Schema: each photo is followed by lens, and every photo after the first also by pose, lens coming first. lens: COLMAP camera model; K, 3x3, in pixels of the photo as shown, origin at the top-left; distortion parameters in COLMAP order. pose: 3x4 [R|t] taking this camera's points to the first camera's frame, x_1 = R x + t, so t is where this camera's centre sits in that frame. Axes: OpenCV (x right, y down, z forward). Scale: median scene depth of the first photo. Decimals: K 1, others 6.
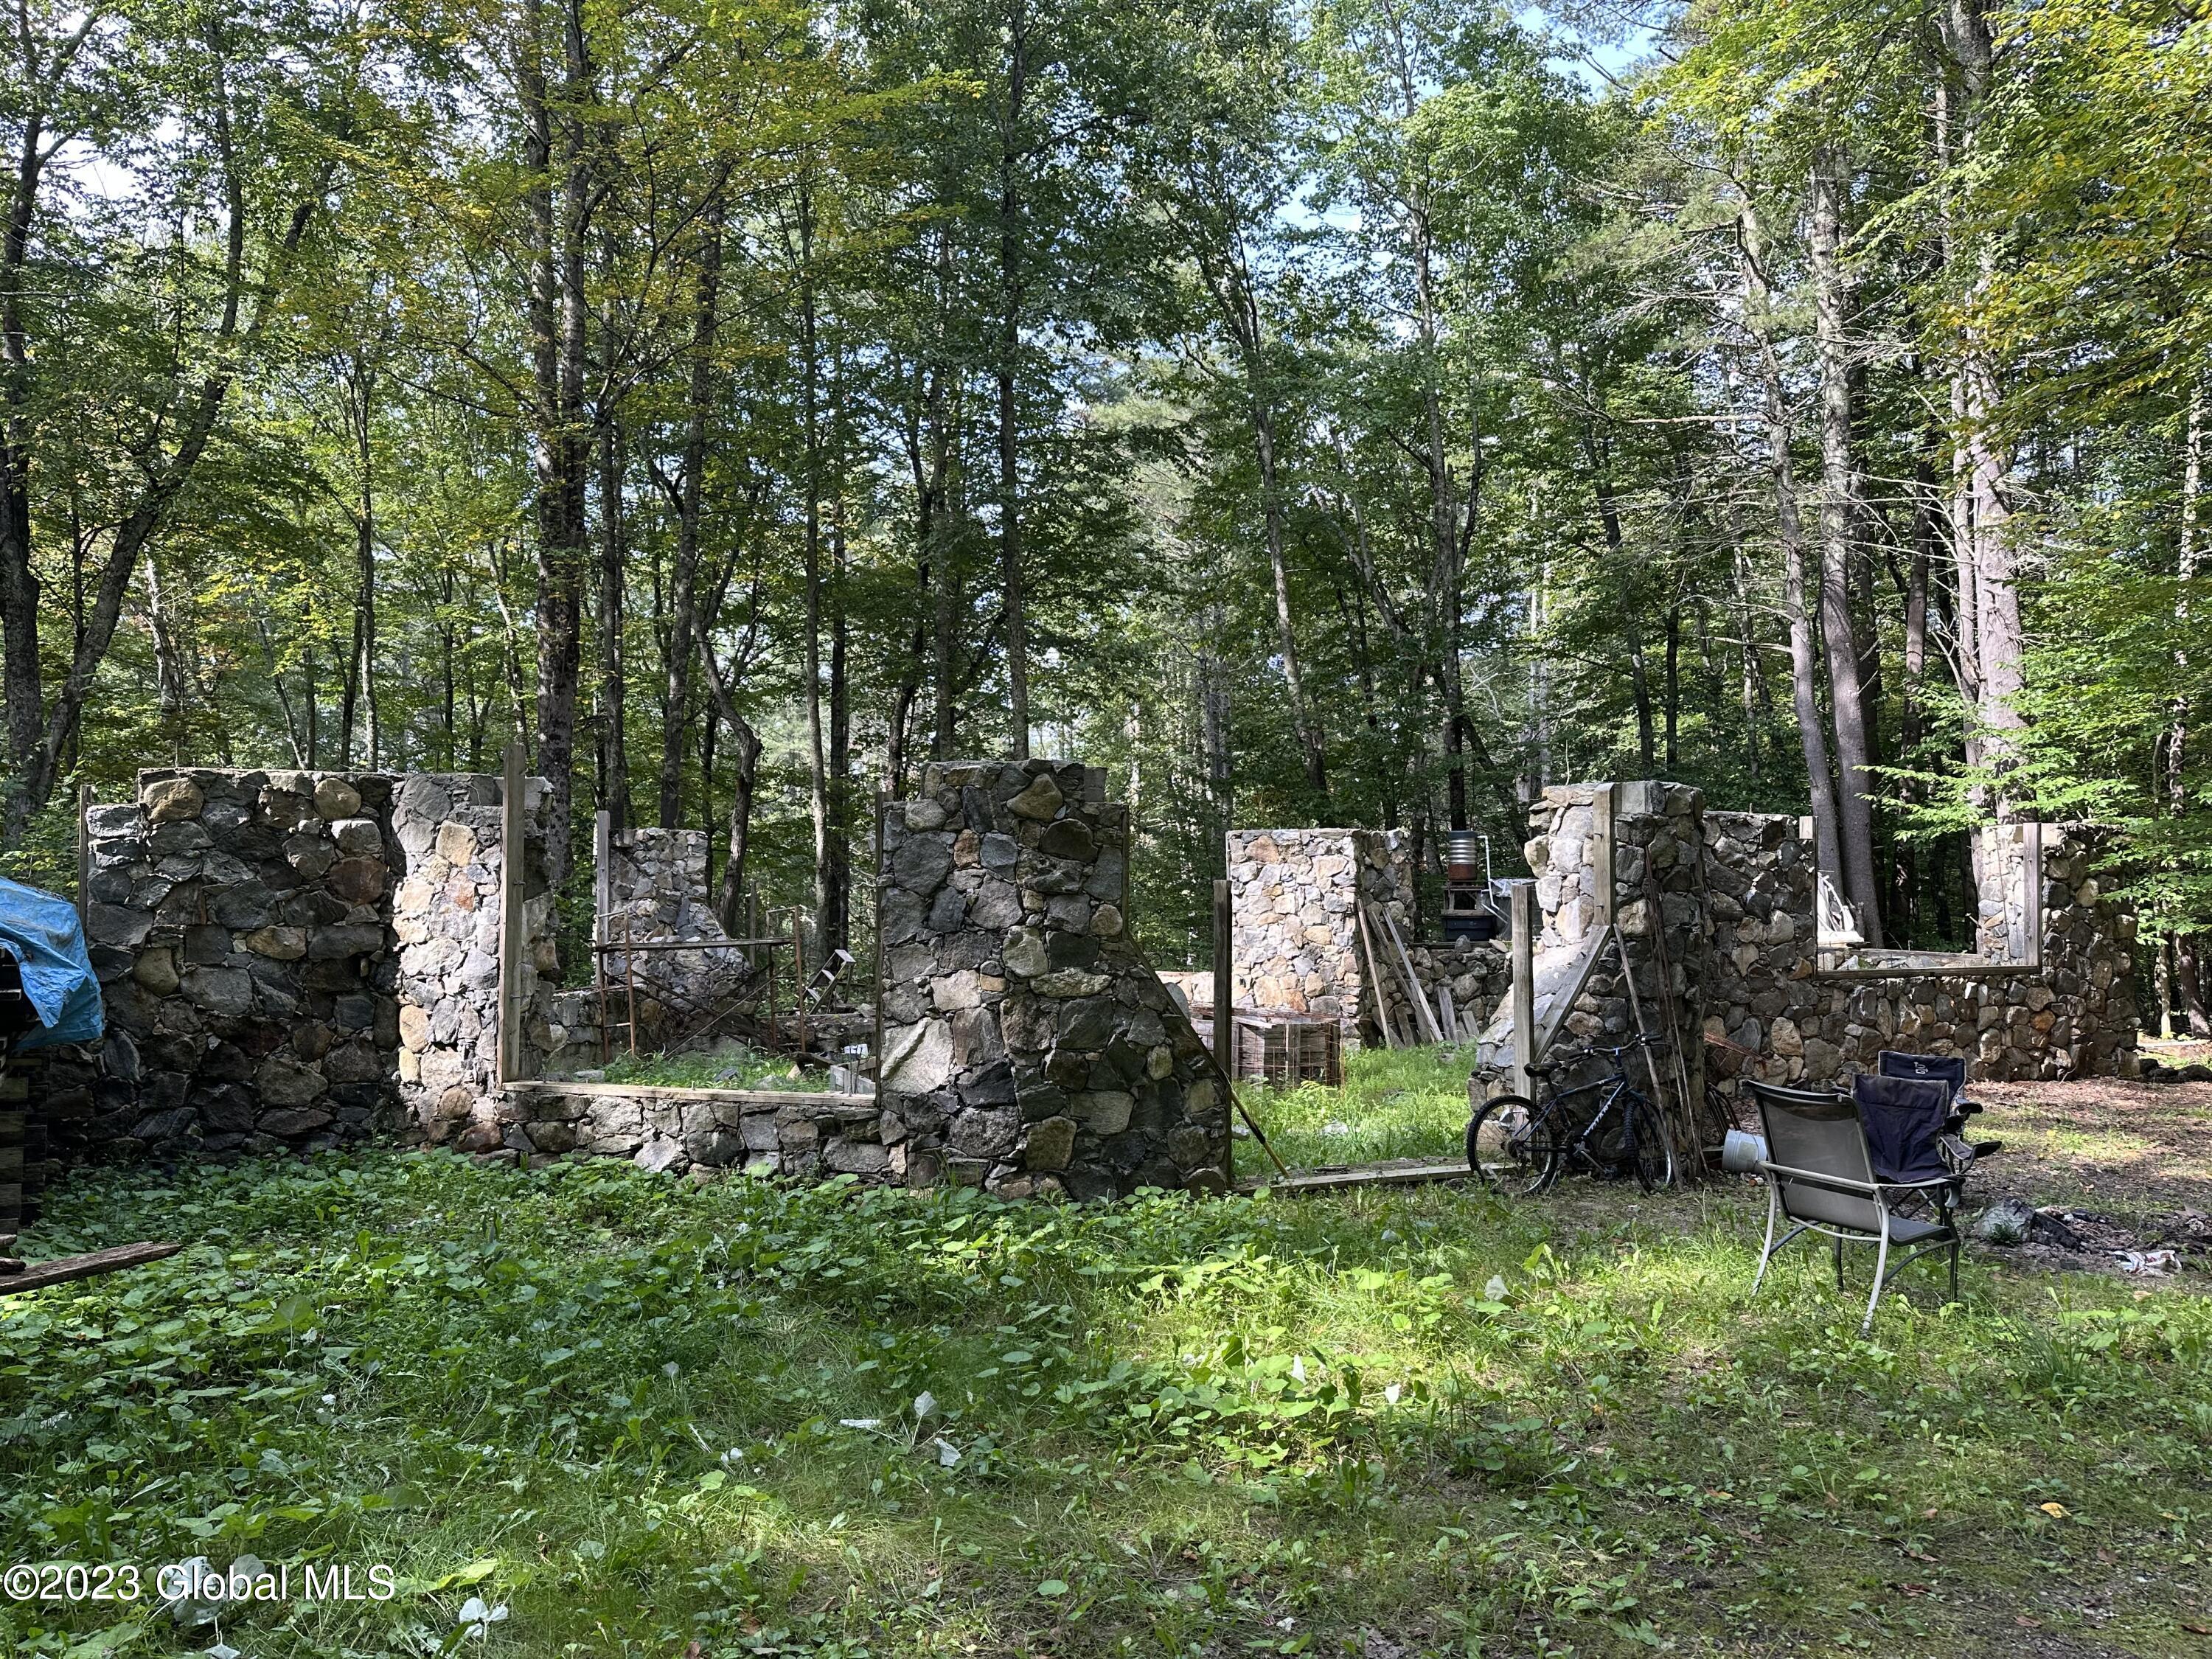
lens RADIAL K [[1526.2, 0, 1089.9], [0, 1526.2, 847.5], [0, 0, 1]] dist [0.082112, -0.110638]
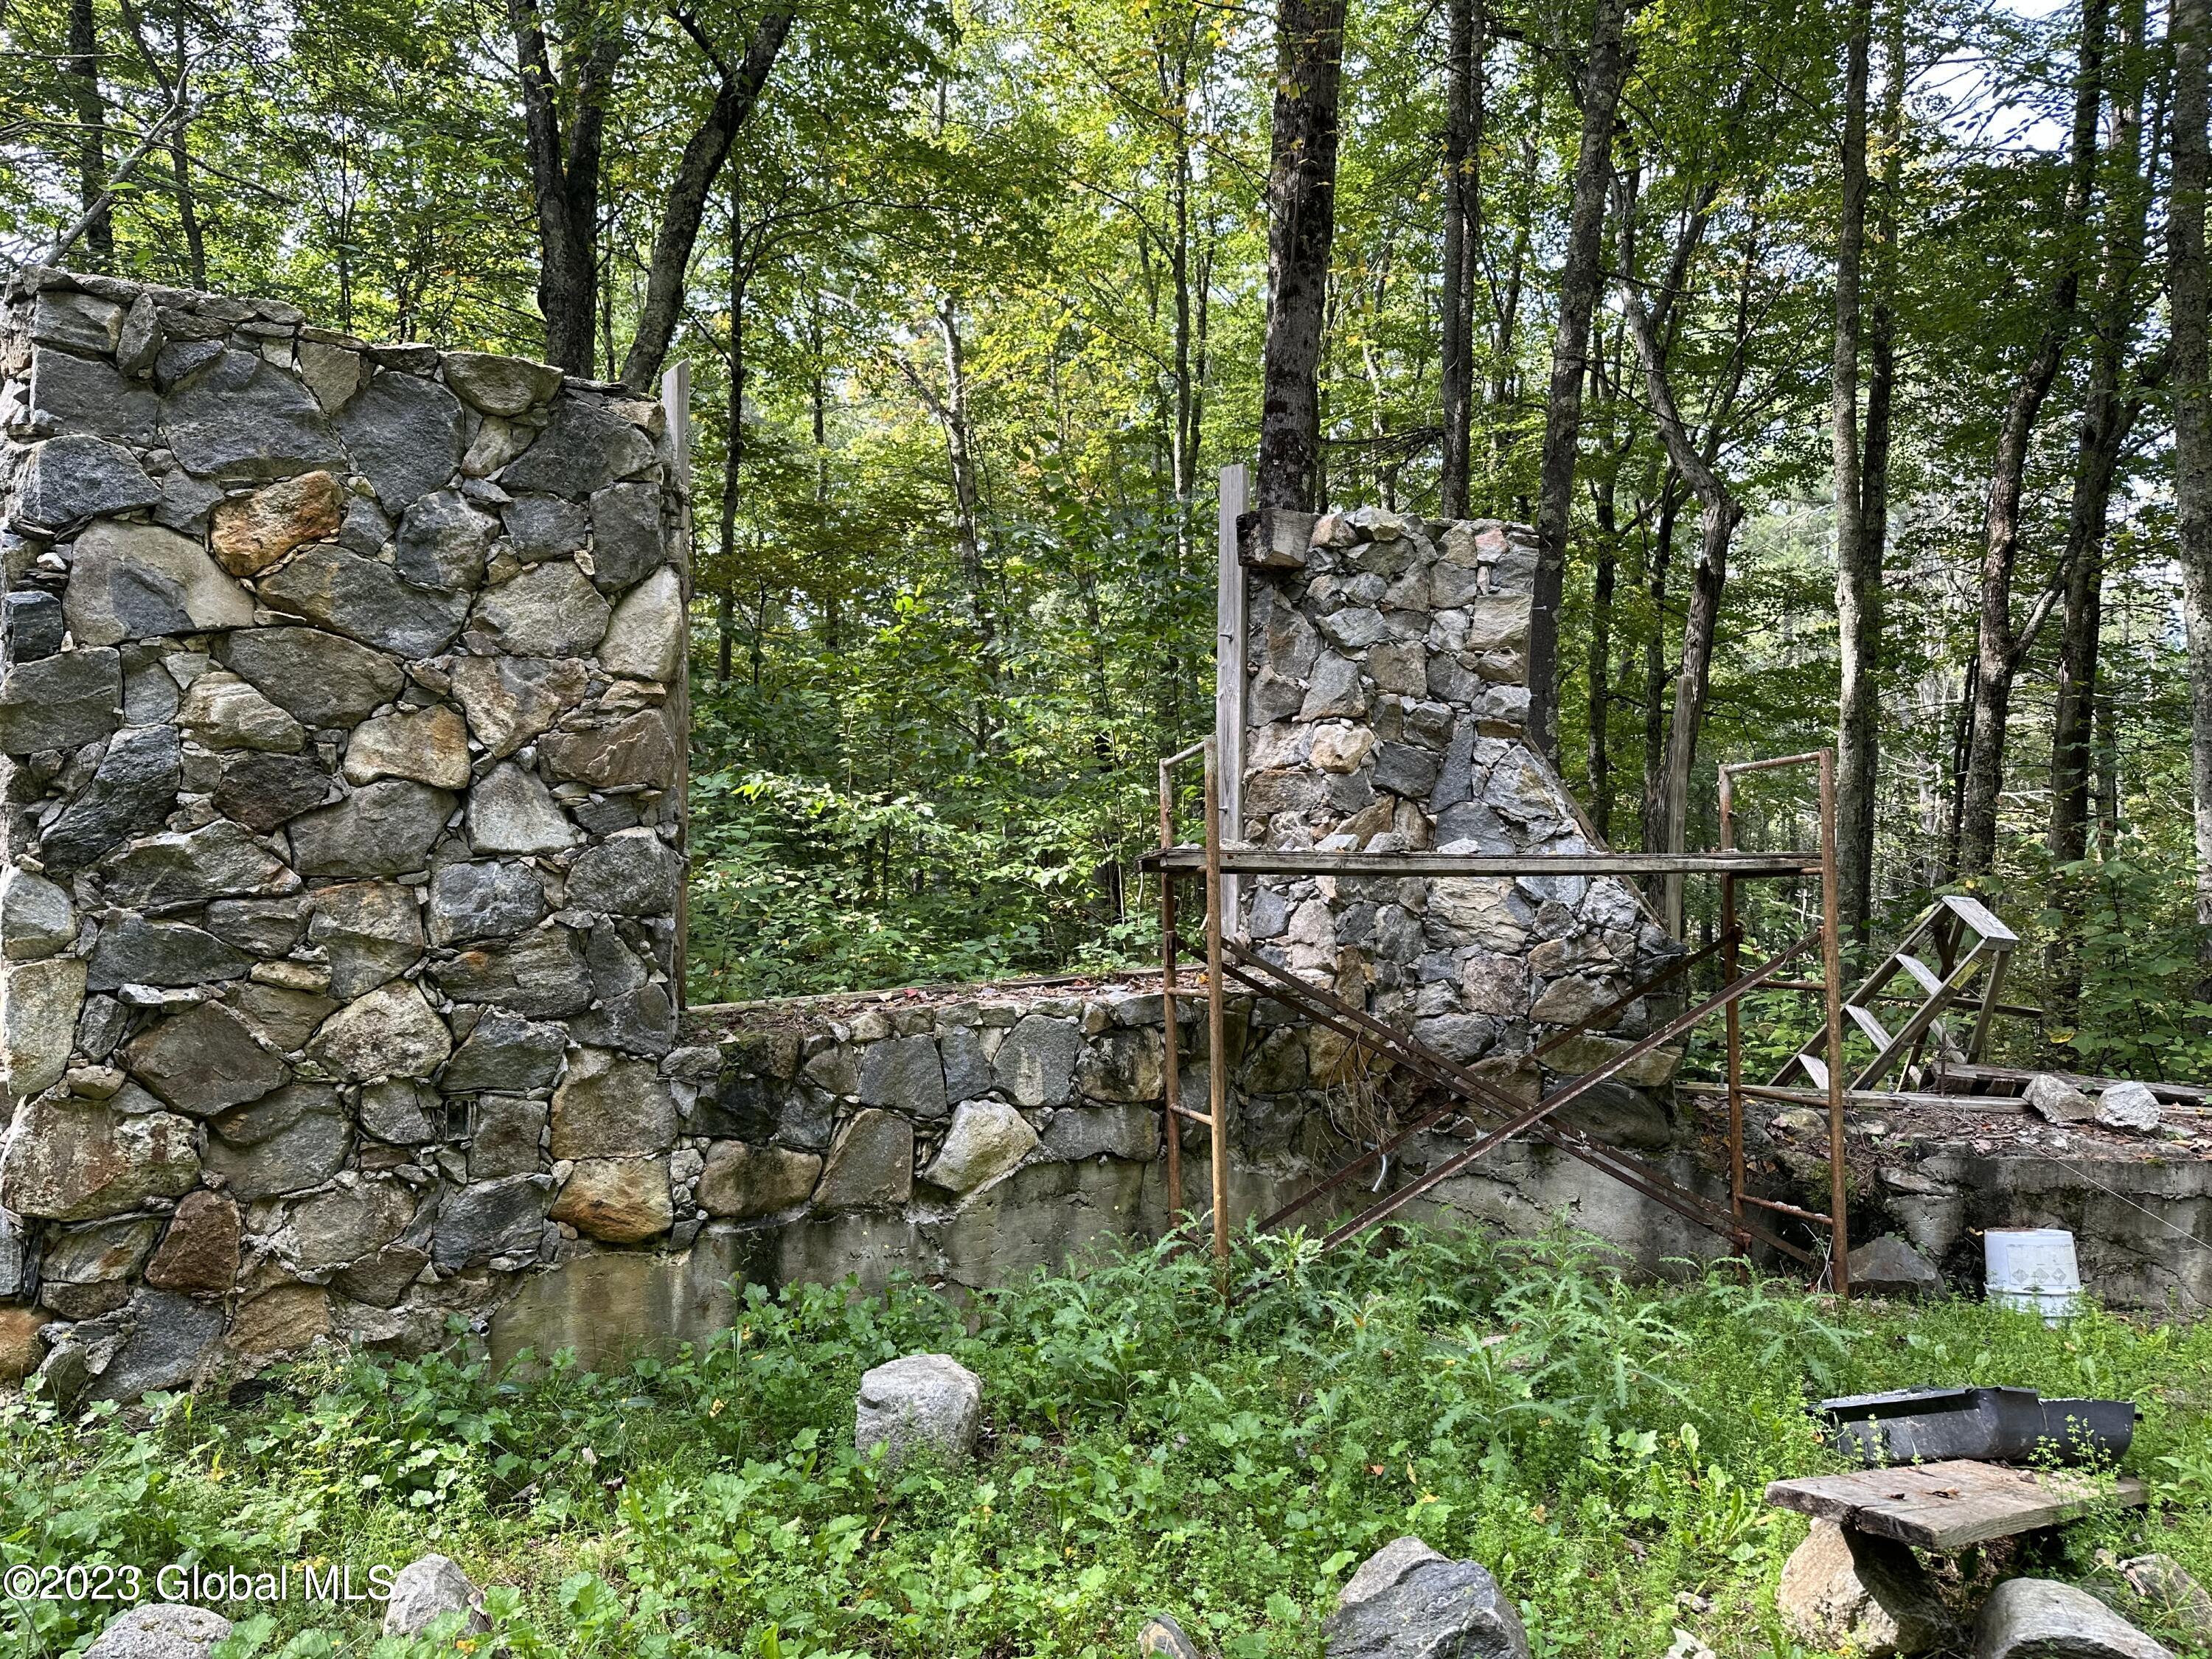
lens RADIAL K [[1526.2, 0, 1089.9], [0, 1526.2, 847.5], [0, 0, 1]] dist [0.082112, -0.110638]
pose [[0.818392, 0.044354, -0.572947, -0.137347], [-0.005474, 0.997573, 0.069407, 0.037368], [0.574635, -0.053666, 0.816649, 0.678042]]
